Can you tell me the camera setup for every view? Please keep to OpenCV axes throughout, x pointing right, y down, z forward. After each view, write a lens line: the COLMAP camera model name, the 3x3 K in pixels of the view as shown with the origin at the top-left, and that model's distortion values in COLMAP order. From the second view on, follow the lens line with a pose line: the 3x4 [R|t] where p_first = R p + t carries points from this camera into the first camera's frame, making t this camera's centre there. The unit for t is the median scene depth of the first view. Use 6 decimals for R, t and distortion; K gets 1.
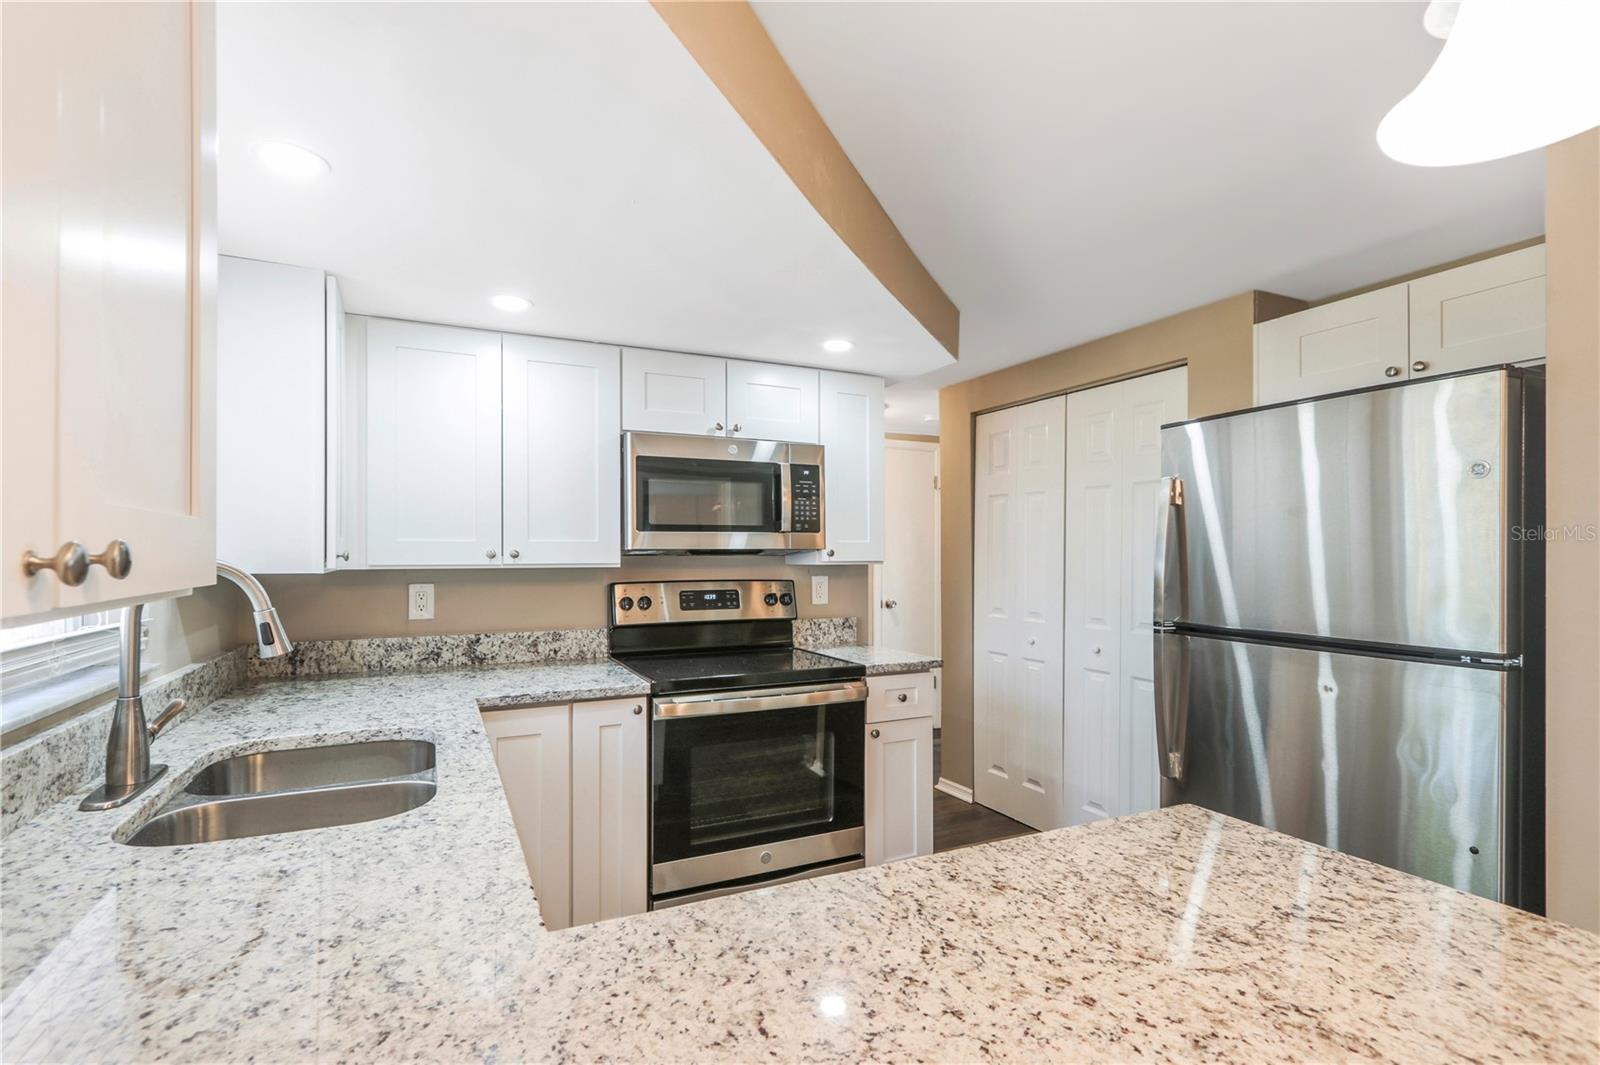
lens RADIAL K [[746.2, 0, 770.3], [0, 746.2, 549.5], [0, 0, 1]] dist [0.005031, -0.001509]
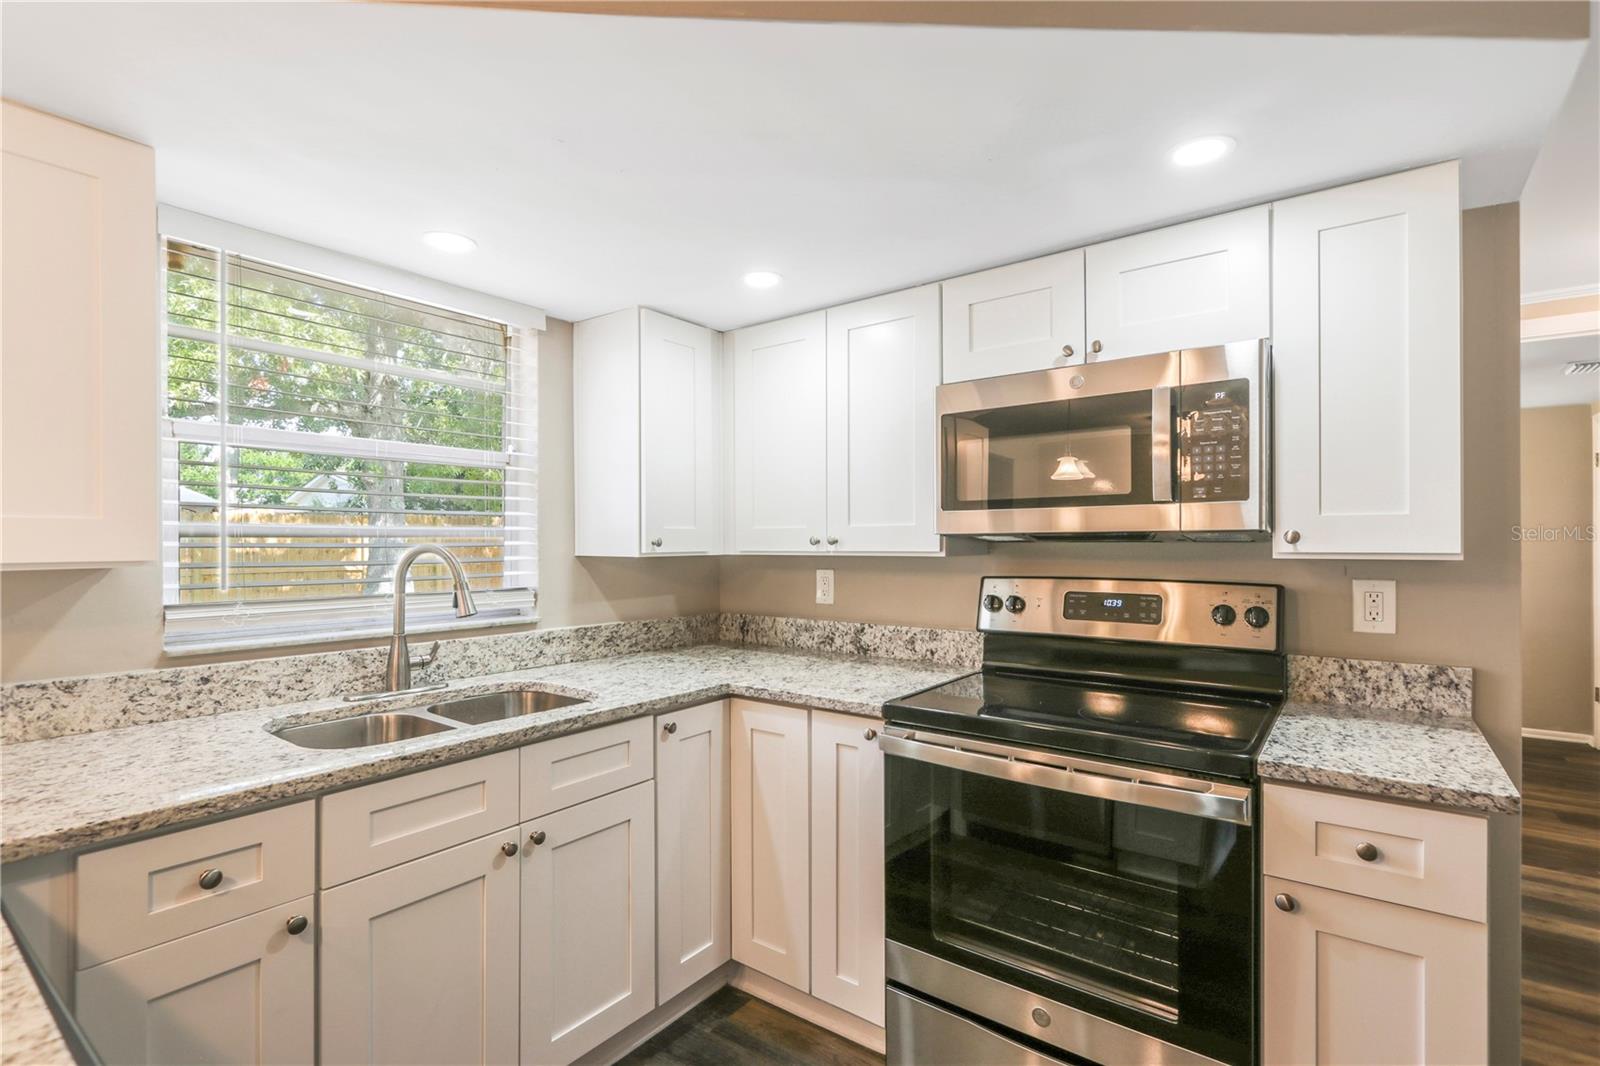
lens RADIAL K [[746.2, 0, 812.5], [0, 746.2, 534.7], [0, 0, 1]] dist [0.005031, -0.001509]
pose [[0.471081, -0.009201, -0.882042, 0.431191], [0.008876, 0.999944, -0.005690, 0.003387], [0.882045, -0.005149, 0.471137, 0.489371]]
